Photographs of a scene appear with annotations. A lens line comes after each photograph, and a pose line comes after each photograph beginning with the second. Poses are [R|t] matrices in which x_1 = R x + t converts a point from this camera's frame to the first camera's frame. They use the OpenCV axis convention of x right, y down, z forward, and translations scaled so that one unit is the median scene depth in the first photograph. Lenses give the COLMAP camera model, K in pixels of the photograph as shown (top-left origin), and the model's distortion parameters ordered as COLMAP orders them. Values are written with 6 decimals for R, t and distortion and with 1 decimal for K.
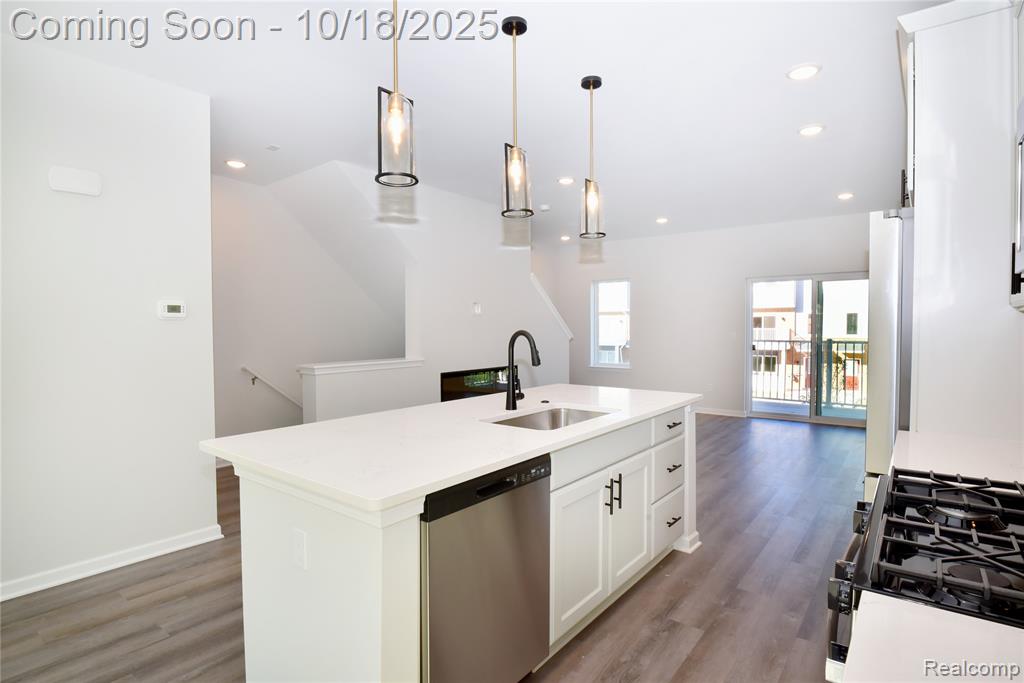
lens RADIAL K [[514.6, 0, 517.2], [0, 514.6, 341.4], [0, 0, 1]] dist [-0.024029, -0.000835]
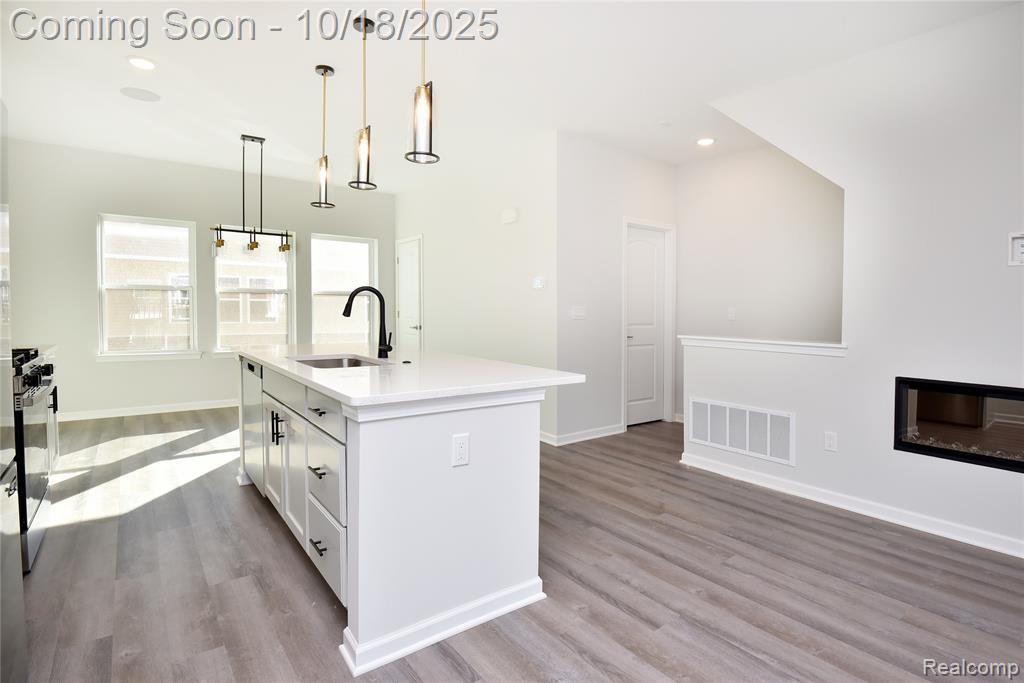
lens RADIAL K [[517.1, 0, 516.5], [0, 517.1, 315.2], [0, 0, 1]] dist [-0.019916, -0.000033]
pose [[-0.253170, 0.015263, -0.967302, 0.866197], [-0.041583, 0.998780, 0.026643, -0.002834], [0.966528, 0.046969, -0.252226, 1.338730]]
